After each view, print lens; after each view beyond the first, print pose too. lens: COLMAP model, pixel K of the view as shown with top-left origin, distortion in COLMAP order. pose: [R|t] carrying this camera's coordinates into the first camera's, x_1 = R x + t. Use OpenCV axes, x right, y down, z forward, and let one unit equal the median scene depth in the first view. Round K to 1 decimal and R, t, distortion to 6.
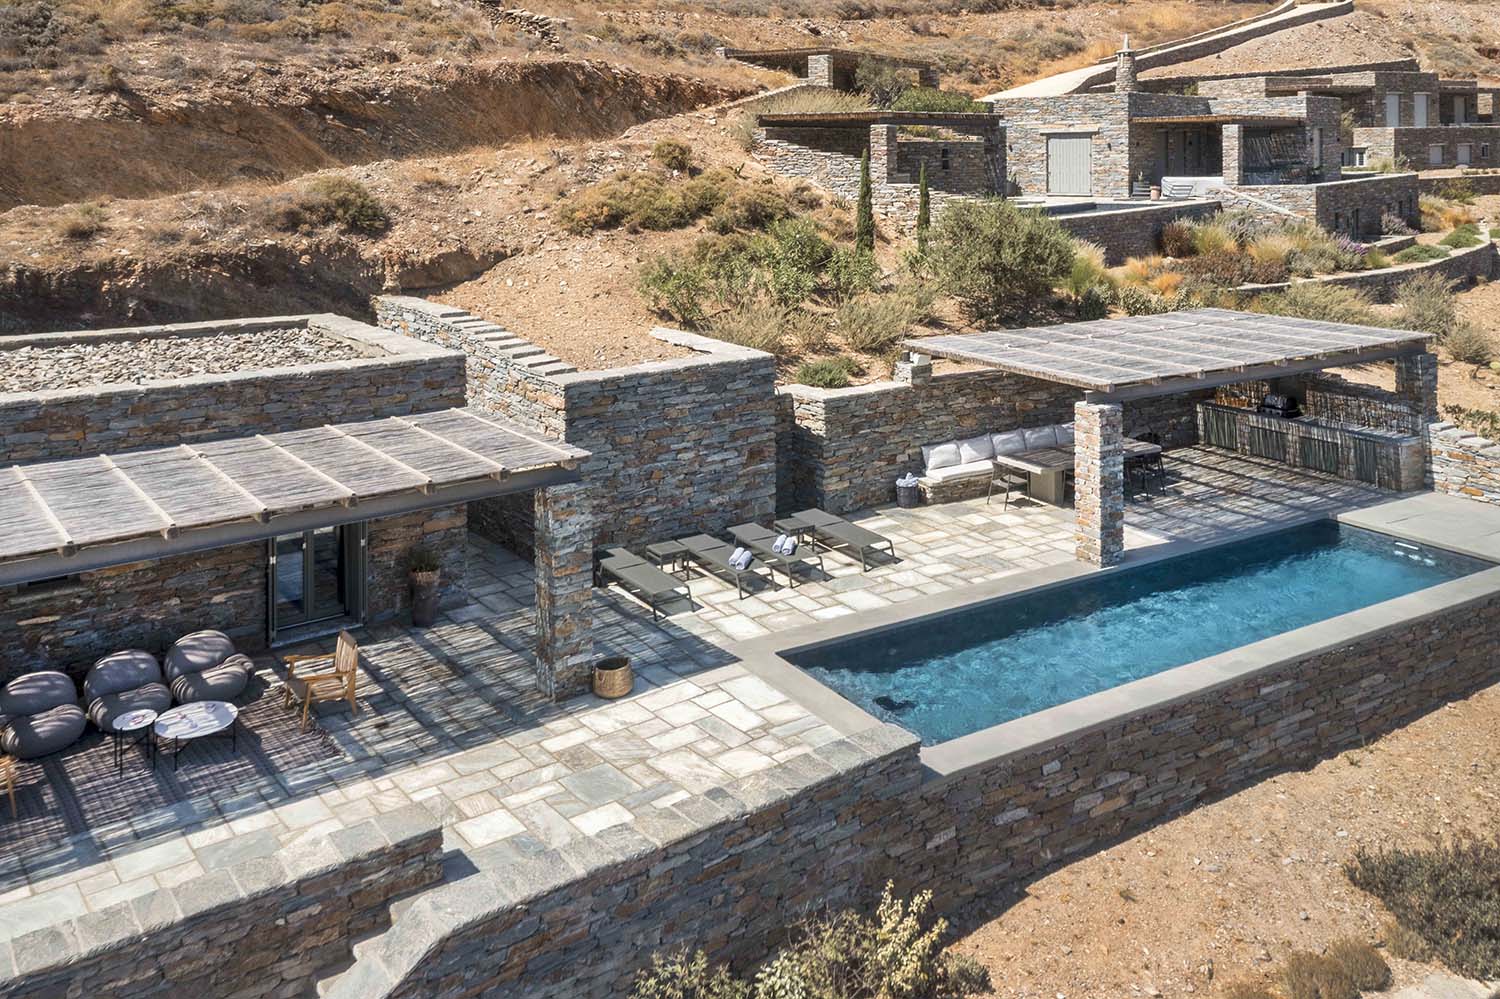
lens RADIAL K [[1286.6, 0, 764.8], [0, 1286.6, 117.9], [0, 0, 1]] dist [-0.000913, 0.031567]
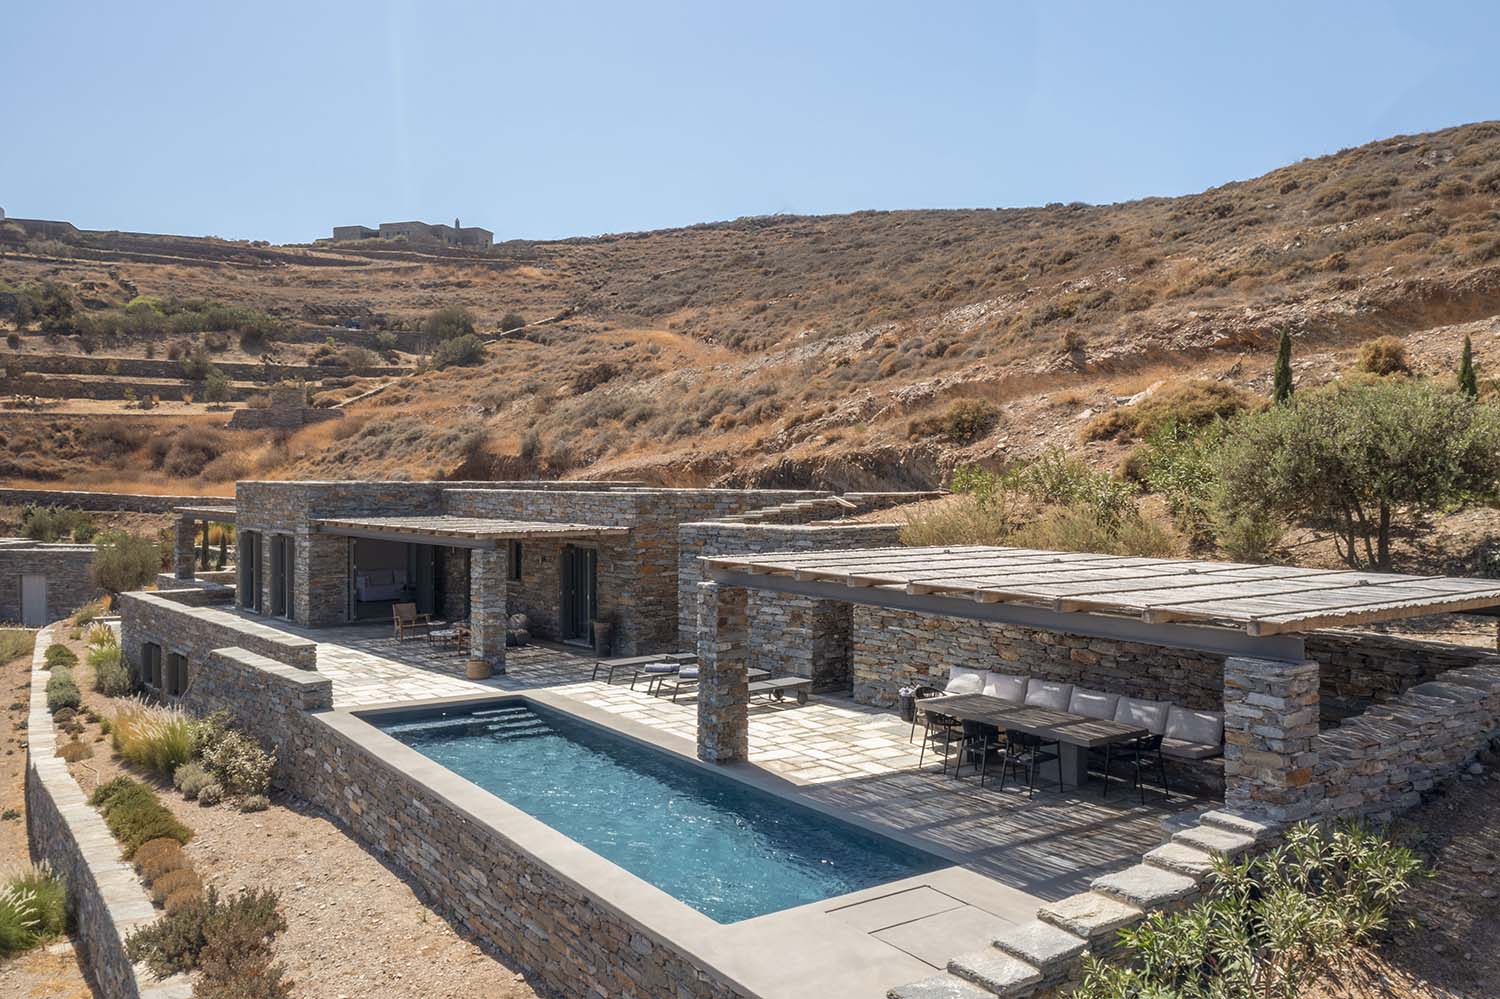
lens RADIAL K [[1250.9, 0, 749.6], [0, 1250.9, 471.3], [0, 0, 1]] dist [-0.006240, 0.007657]
pose [[0.000379, -0.005485, -0.999985, 1.096793], [0.022315, 0.999736, -0.005475, 0.148217], [0.999751, -0.022313, 0.000501, 1.001379]]
